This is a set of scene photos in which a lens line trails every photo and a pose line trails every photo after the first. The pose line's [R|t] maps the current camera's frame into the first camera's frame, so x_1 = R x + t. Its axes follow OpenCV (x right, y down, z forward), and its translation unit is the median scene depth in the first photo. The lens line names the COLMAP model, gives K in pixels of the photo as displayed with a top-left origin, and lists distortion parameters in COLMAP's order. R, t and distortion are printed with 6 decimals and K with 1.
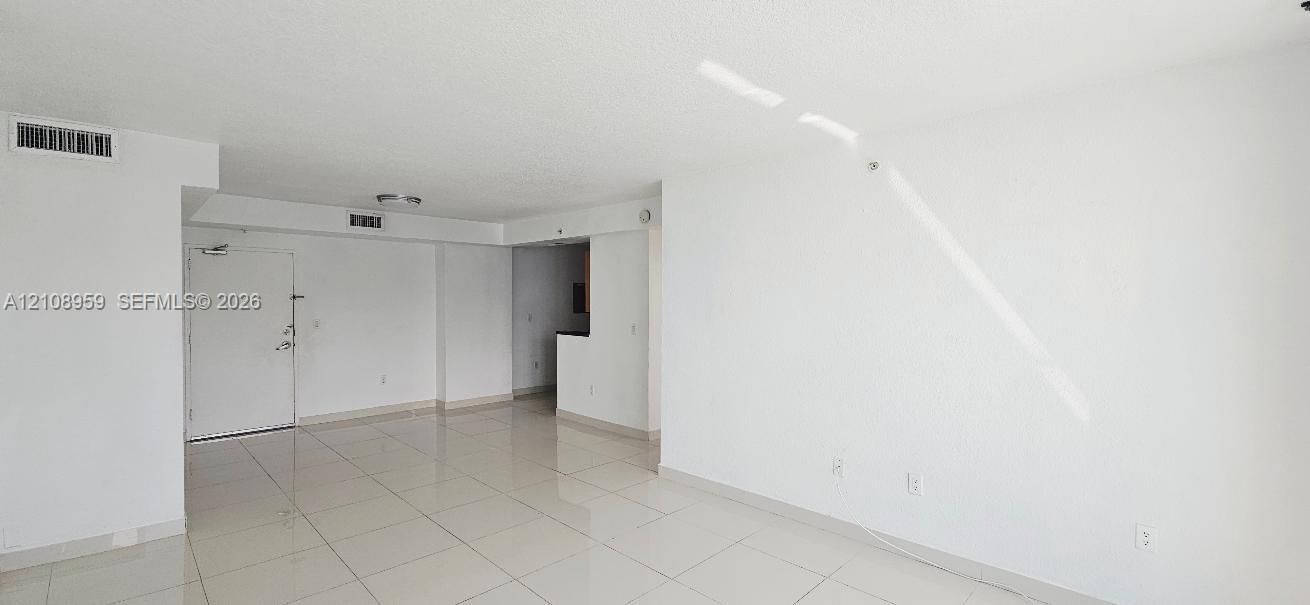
lens RADIAL K [[536.3, 0, 662.8], [0, 536.3, 302.3], [0, 0, 1]] dist [-0.003471, -0.002282]
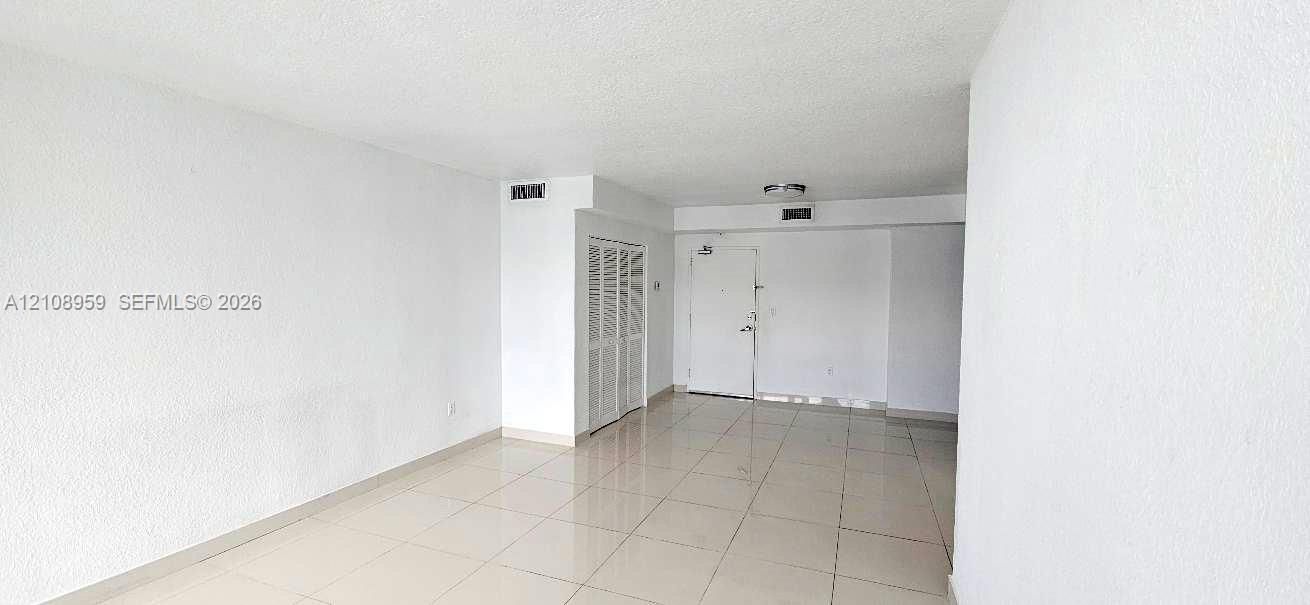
lens RADIAL K [[536.3, 0, 654.1], [0, 536.3, 306.1], [0, 0, 1]] dist [-0.003471, -0.002282]
pose [[0.384207, 0.035523, -0.922563, 0.299117], [-0.017886, 0.999358, 0.031032, -0.001083], [0.923074, 0.004578, 0.384596, 0.354564]]
